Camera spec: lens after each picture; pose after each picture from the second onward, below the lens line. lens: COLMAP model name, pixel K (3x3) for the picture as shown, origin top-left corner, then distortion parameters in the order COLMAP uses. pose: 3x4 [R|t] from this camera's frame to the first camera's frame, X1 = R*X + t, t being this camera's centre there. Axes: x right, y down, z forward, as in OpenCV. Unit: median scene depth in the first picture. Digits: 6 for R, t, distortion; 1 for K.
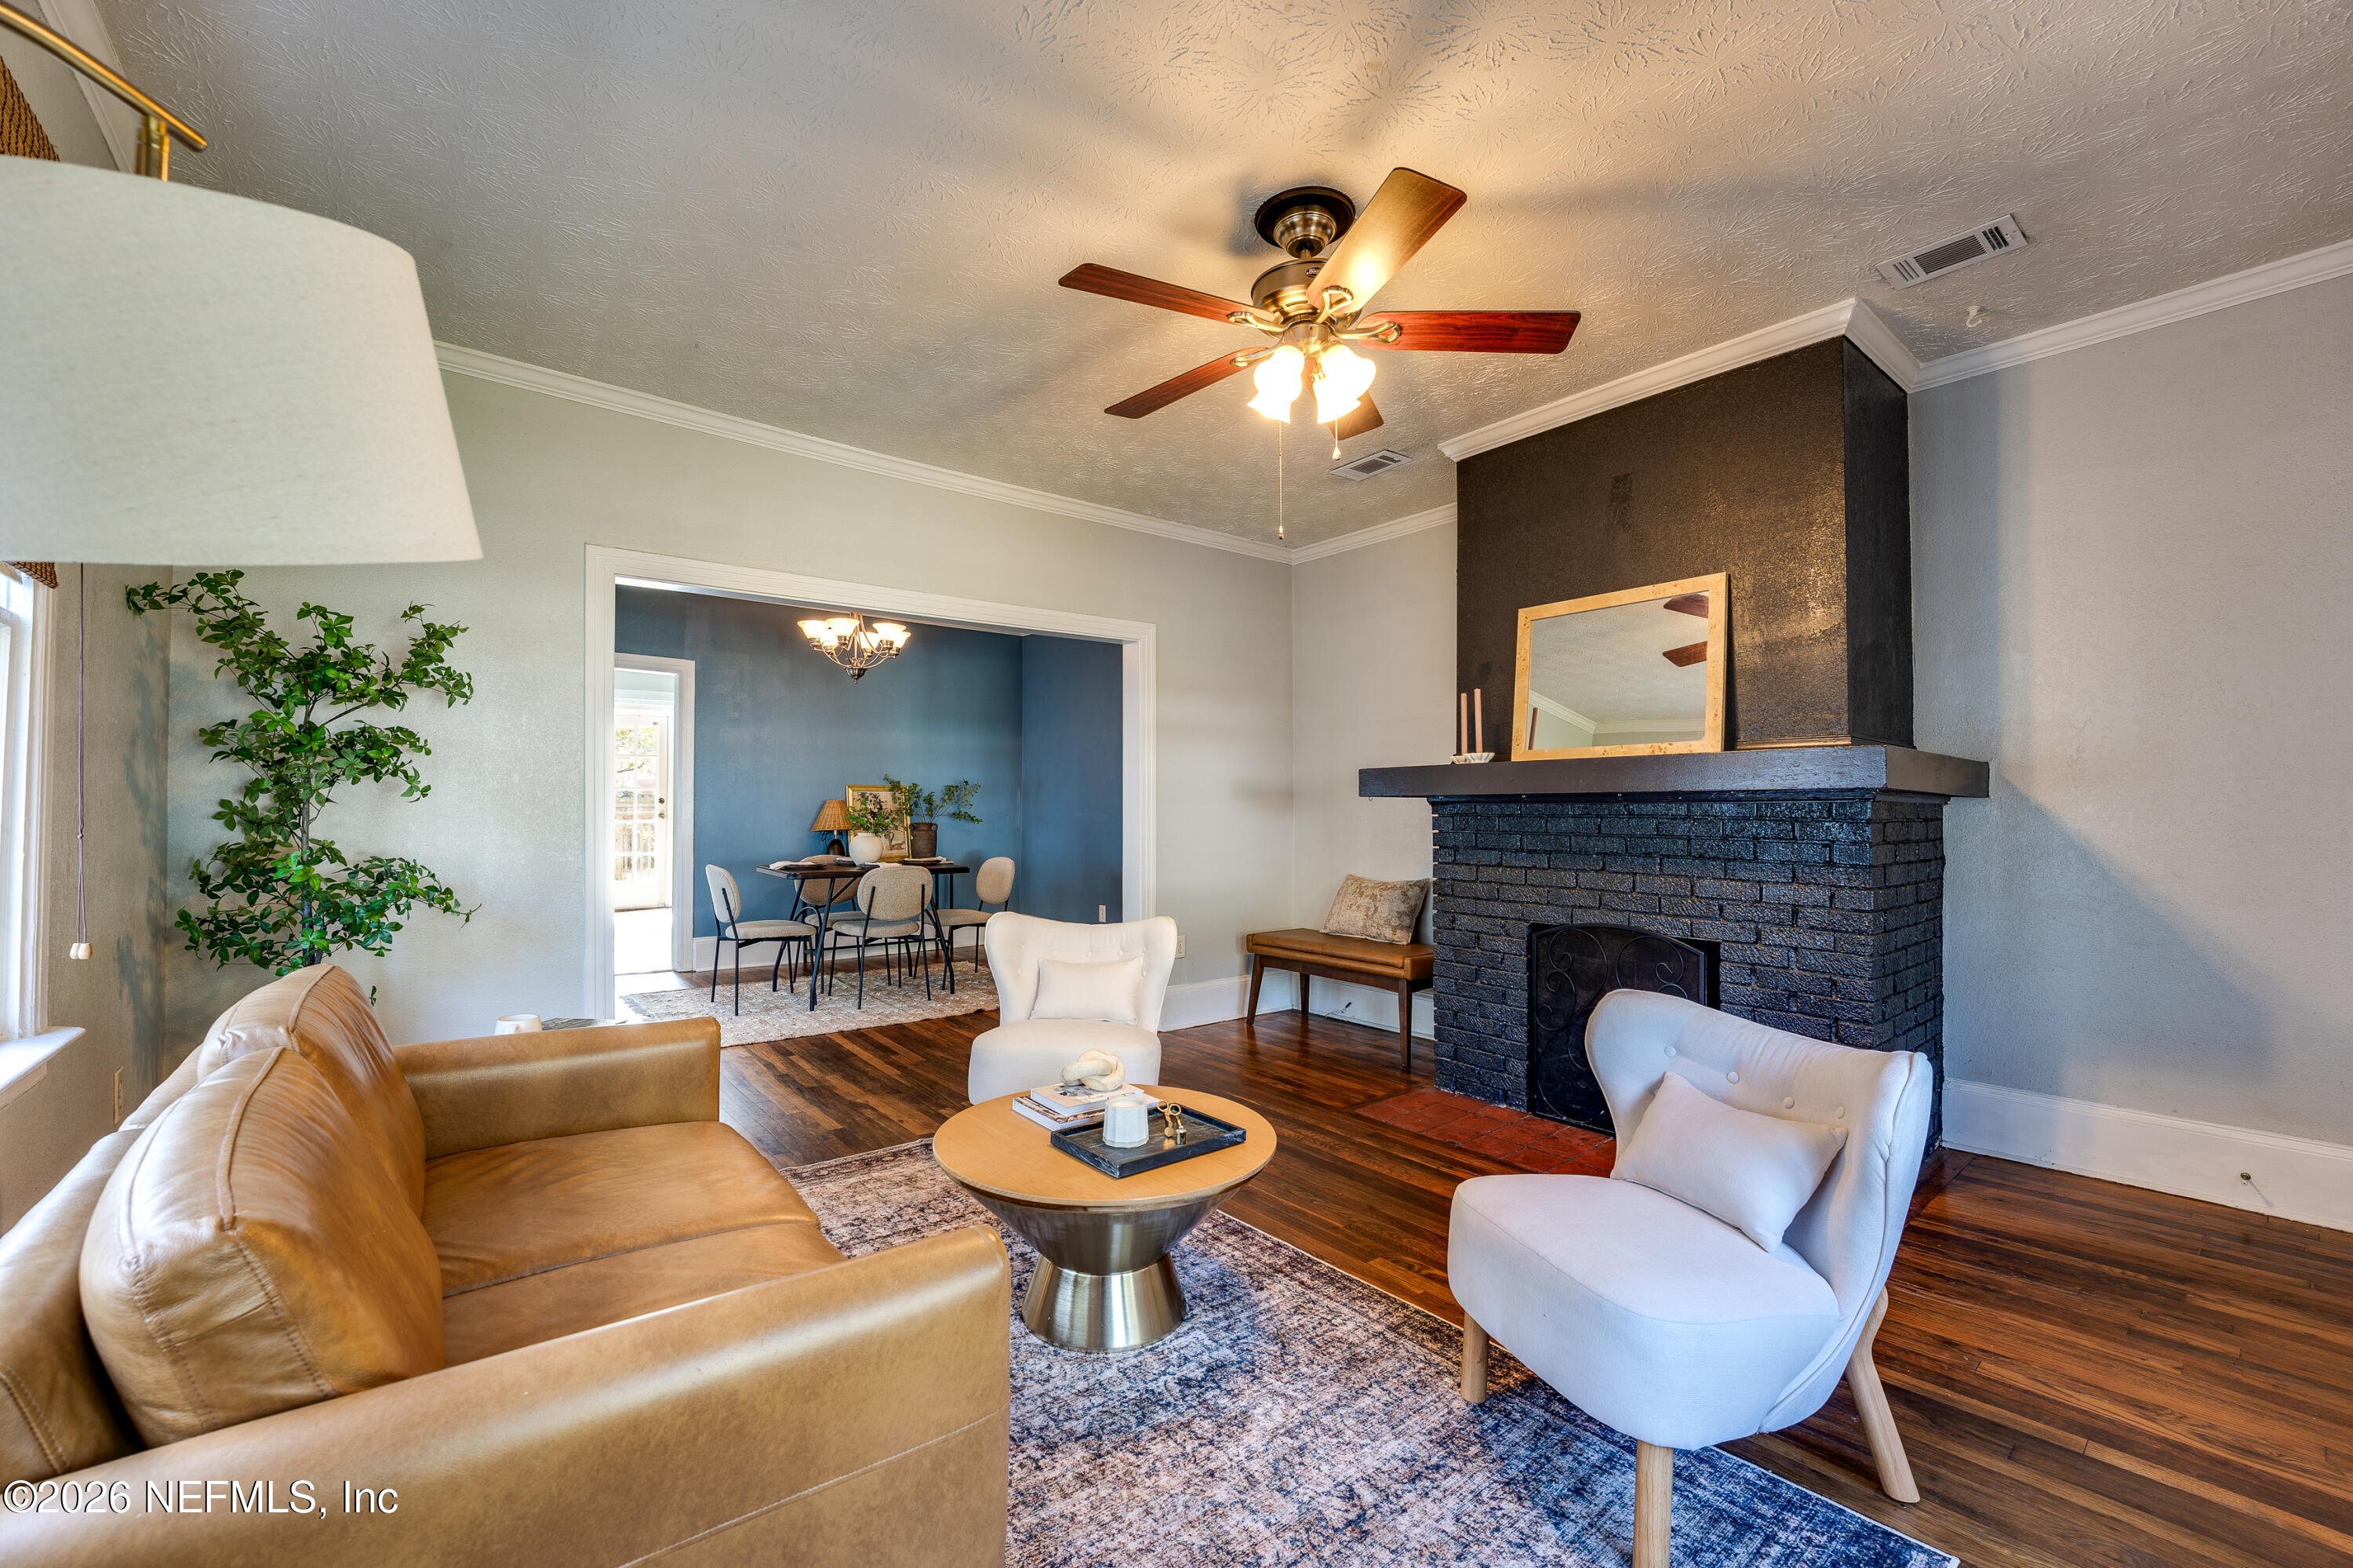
lens RADIAL K [[960.9, 0, 1179.8], [0, 960.9, 786.4], [0, 0, 1]] dist [-0.028610, 0.002516]
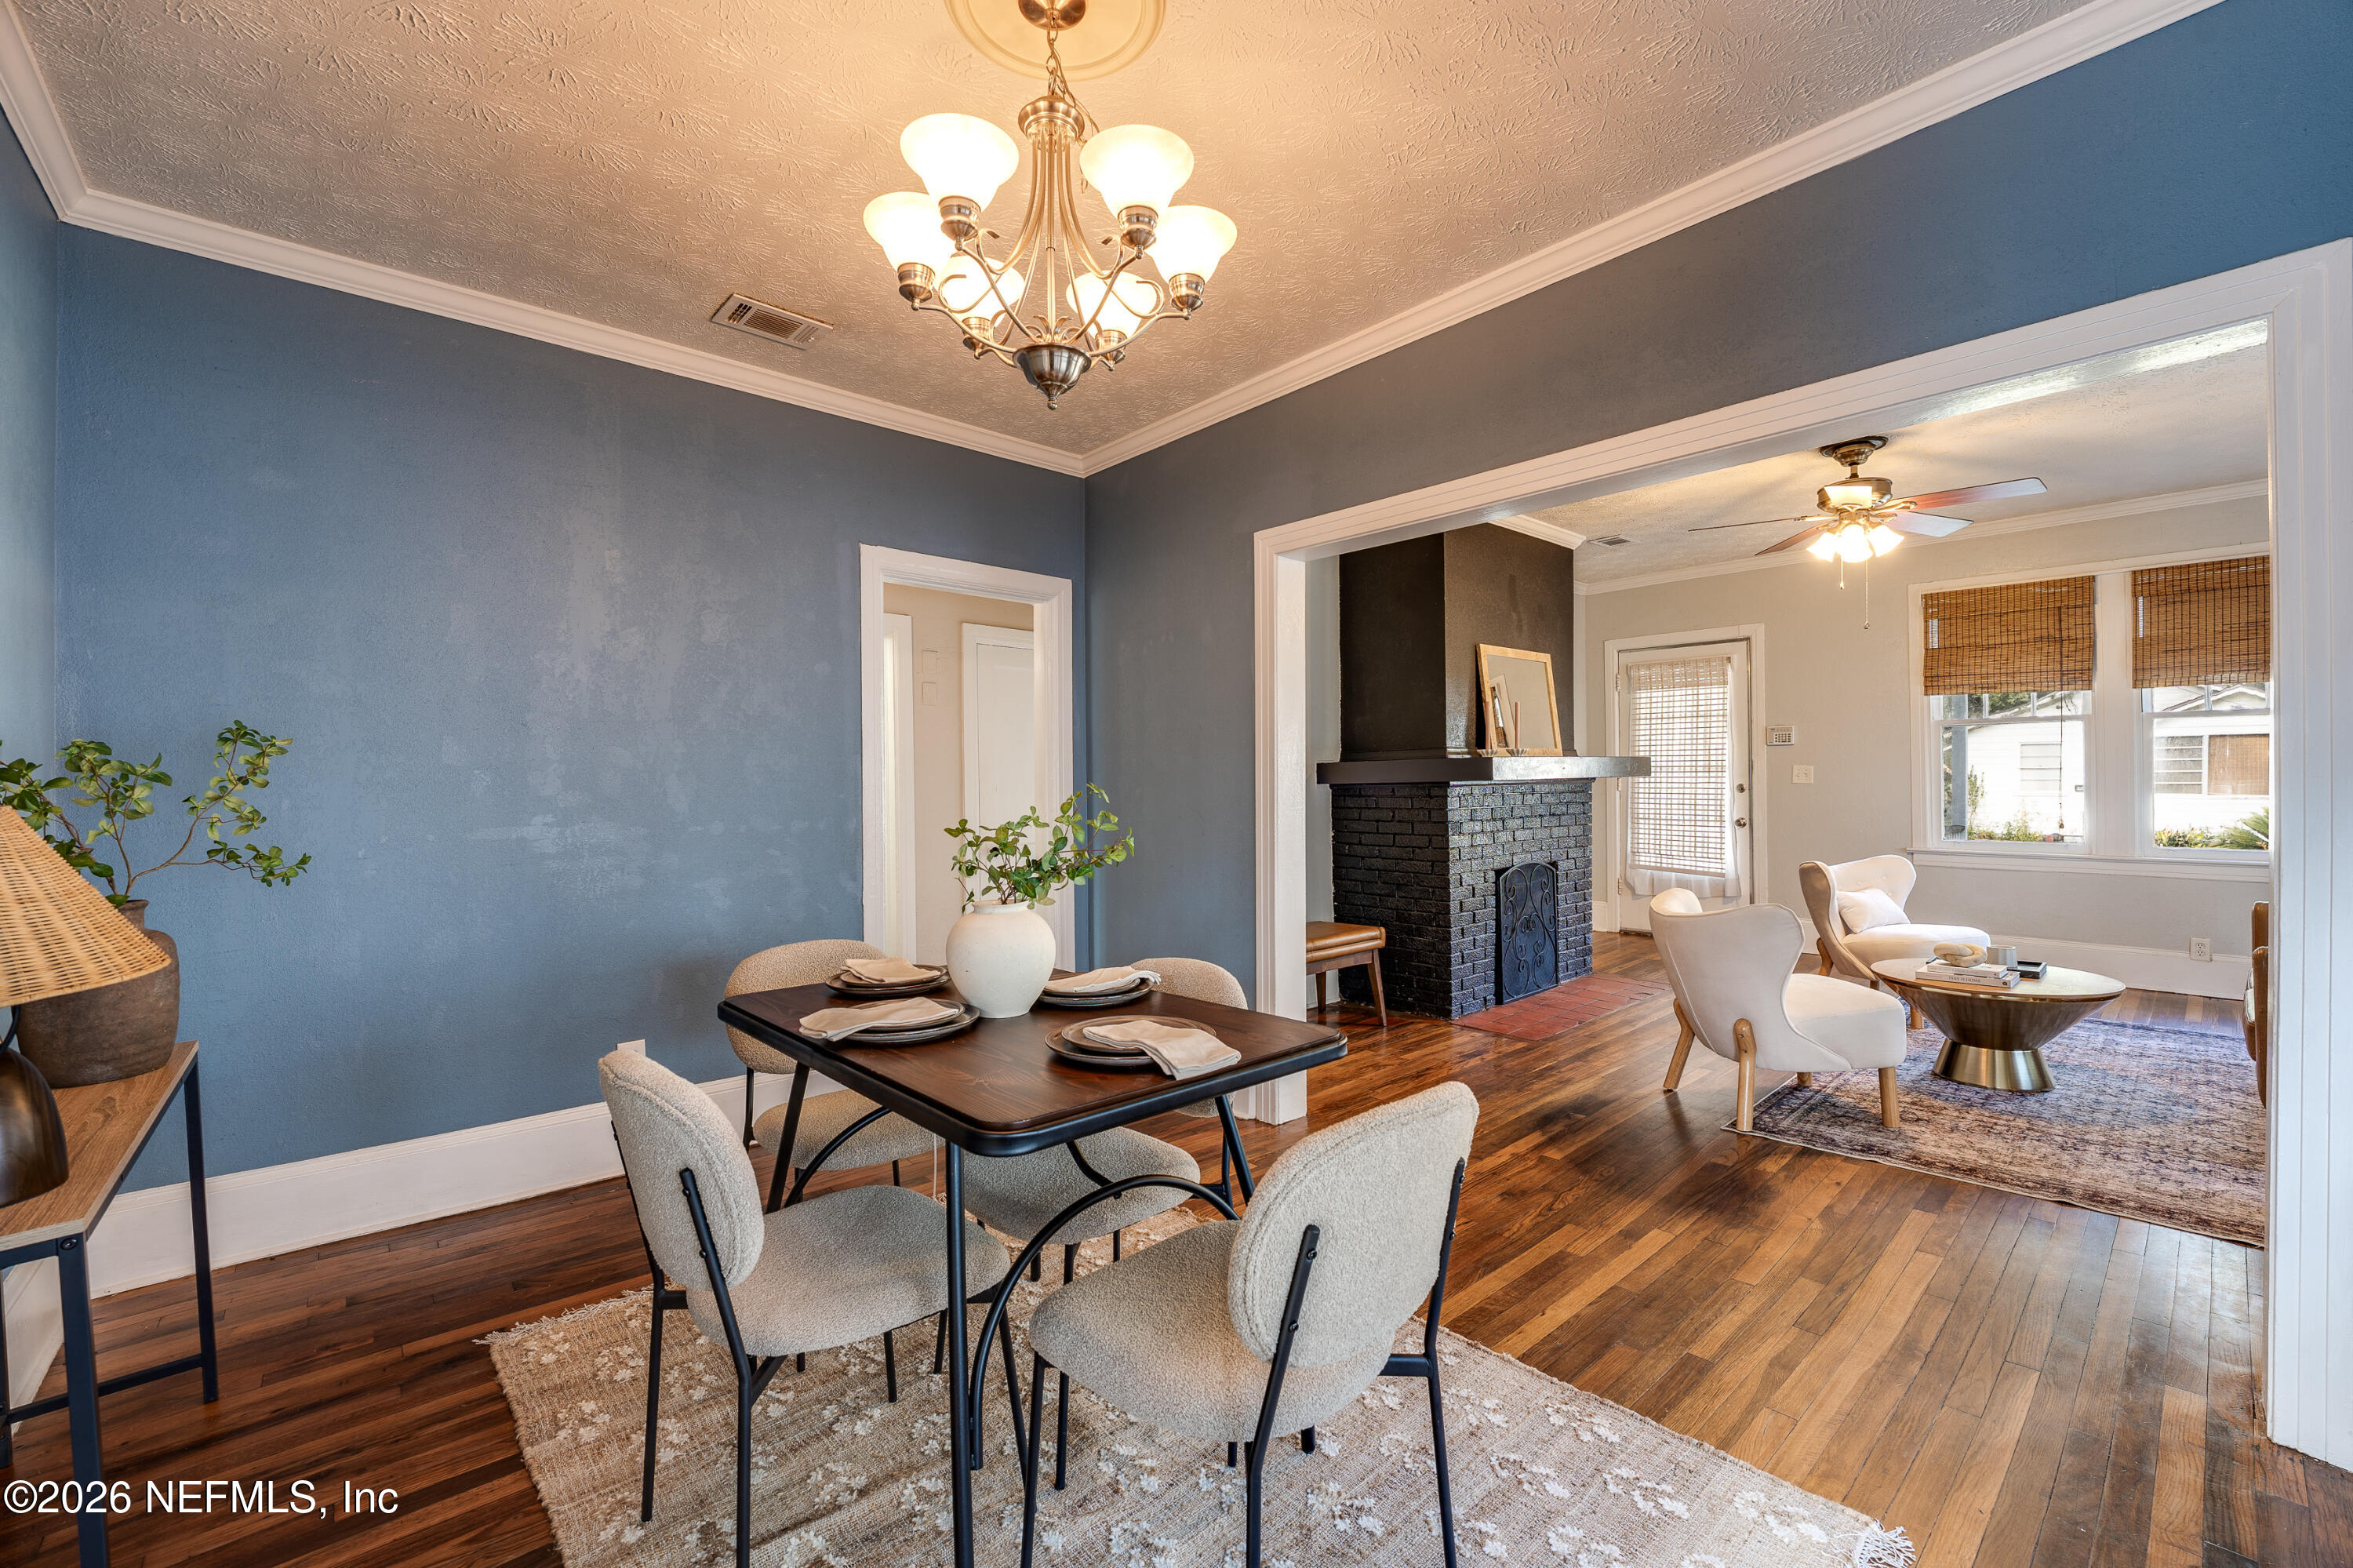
lens RADIAL K [[960.9, 0, 1172.2], [0, 960.9, 782.8], [0, 0, 1]] dist [-0.028610, 0.002516]
pose [[-0.049256, 0.000311, 0.998786, -1.175395], [-0.005283, 0.999986, -0.000572, 0.020159], [-0.998772, -0.005304, -0.049254, 1.783150]]
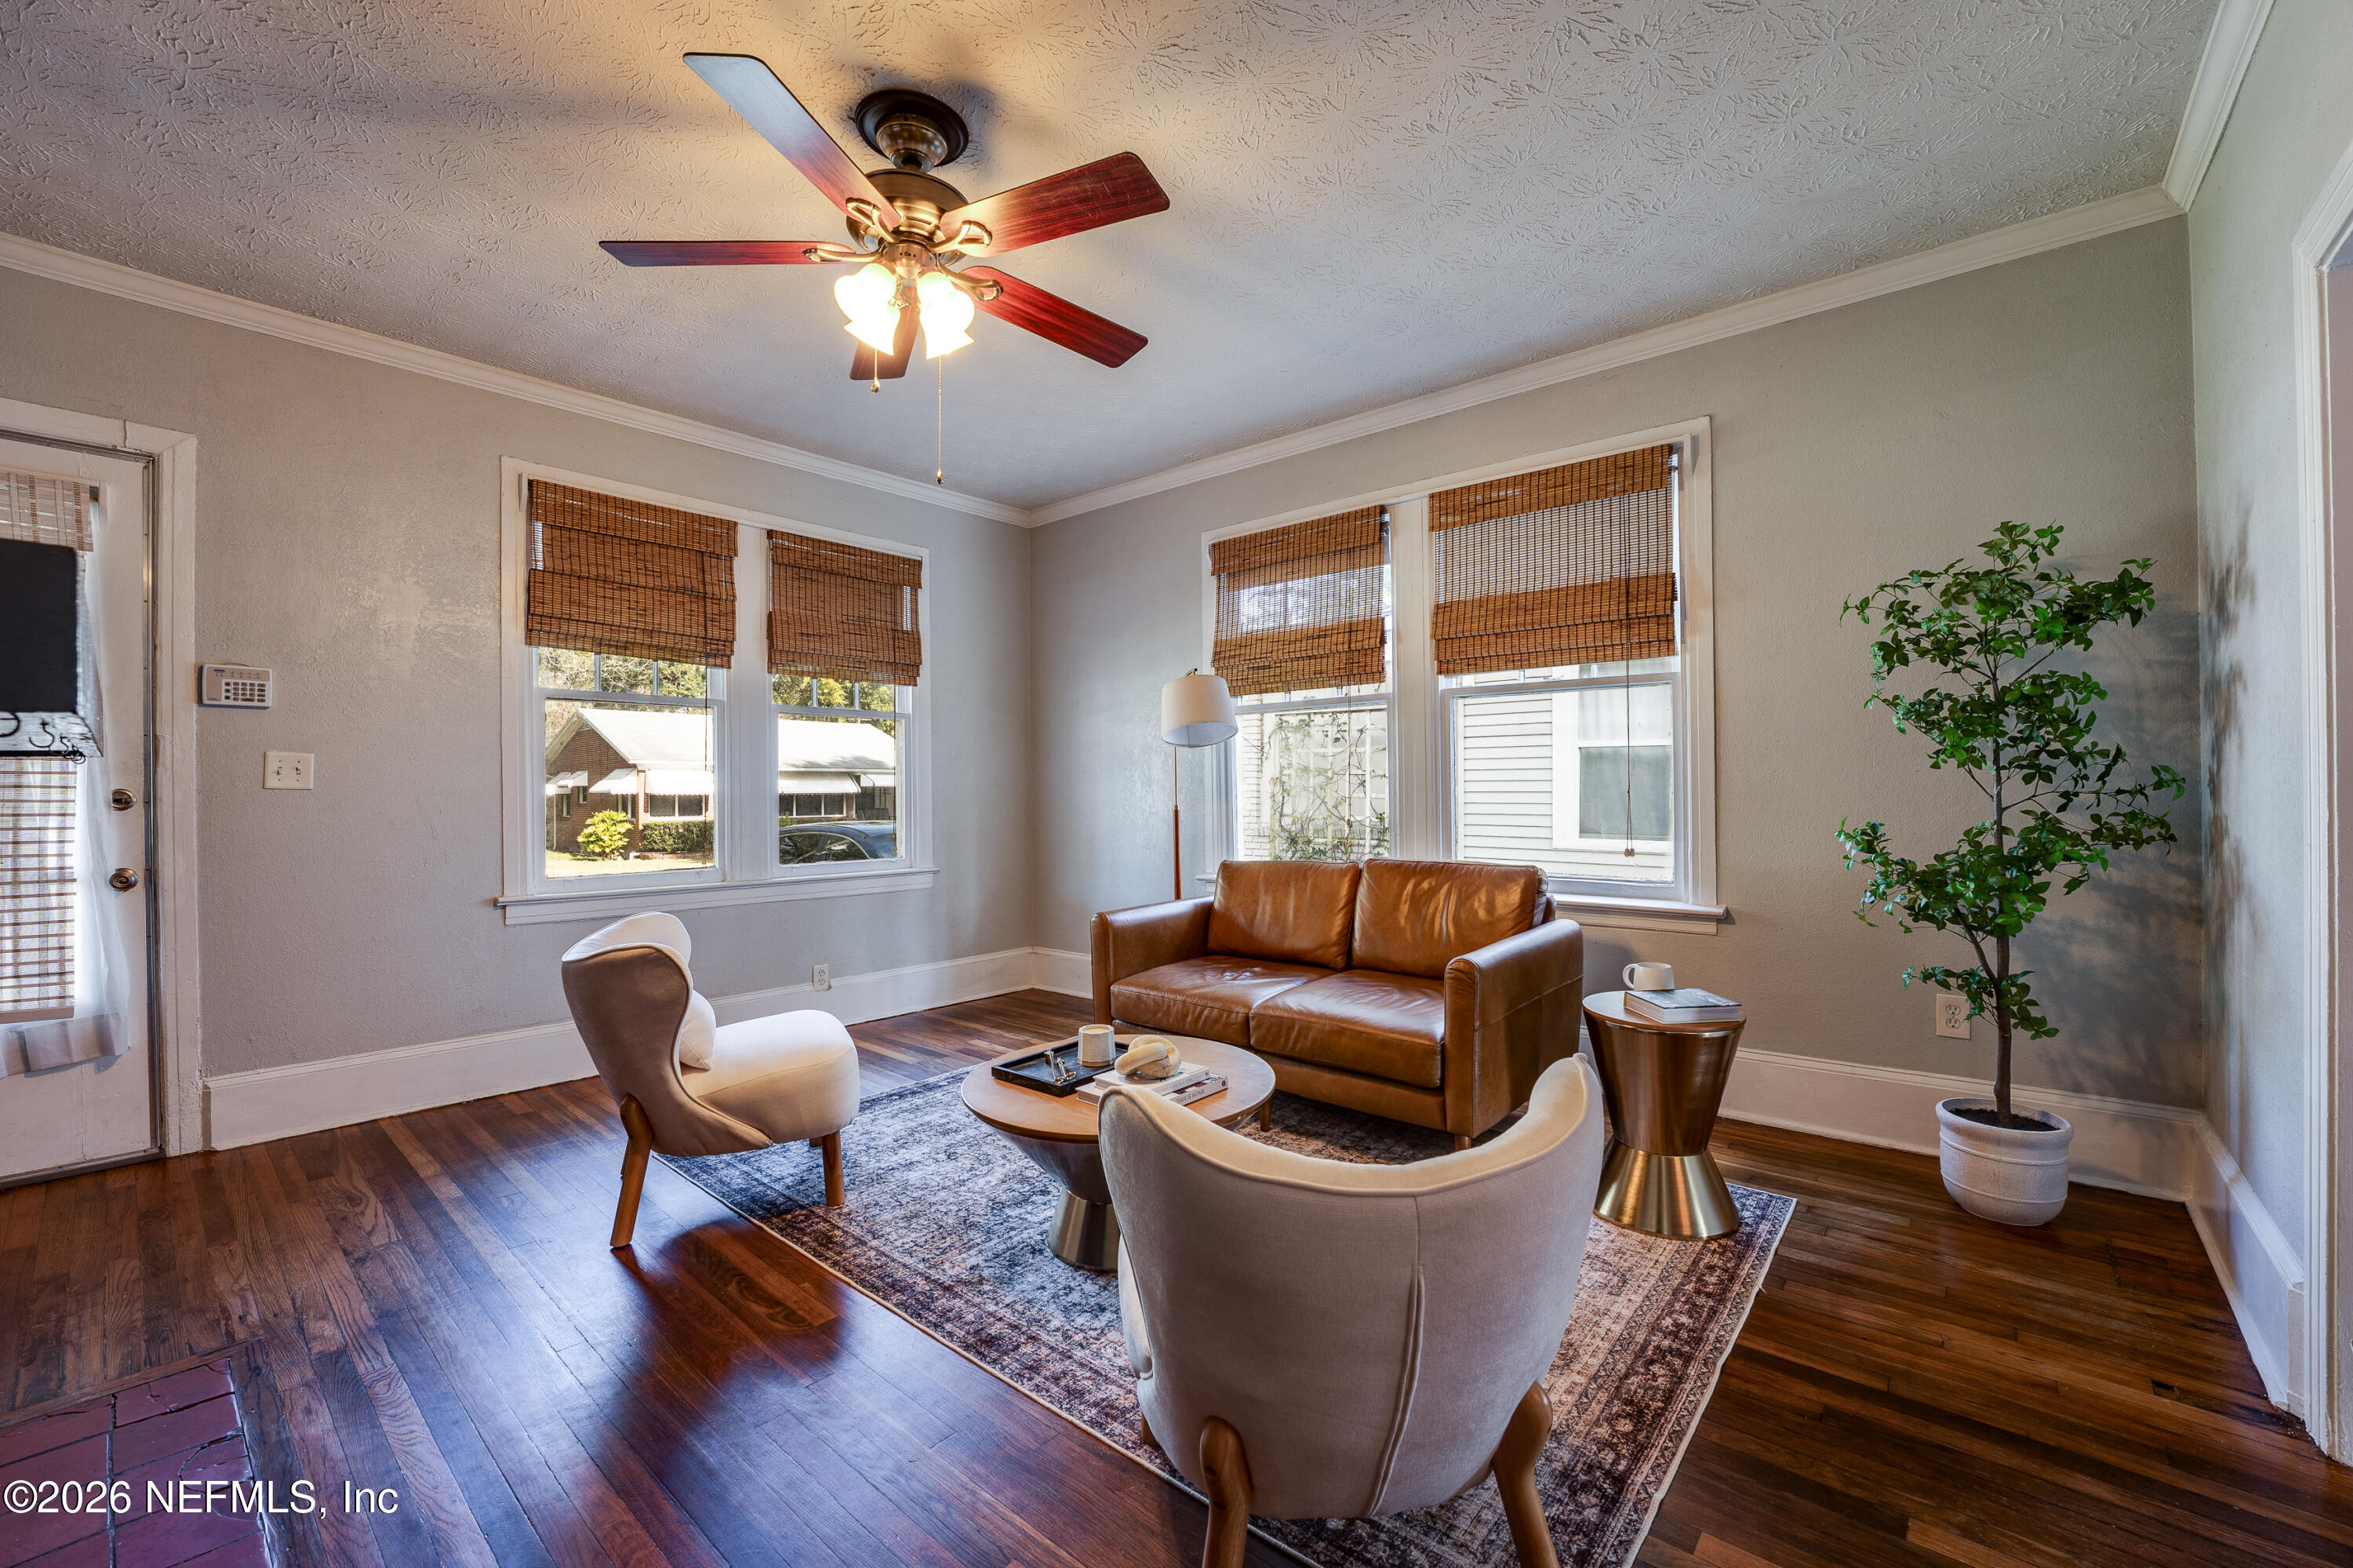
lens RADIAL K [[960.9, 0, 1182.8], [0, 960.9, 783.0], [0, 0, 1]] dist [-0.028610, 0.002516]
pose [[-0.983580, 0.005287, -0.180394, 0.034000], [0.008830, 0.999783, -0.018844, 0.033984], [0.180256, -0.020128, -0.983414, 1.471577]]
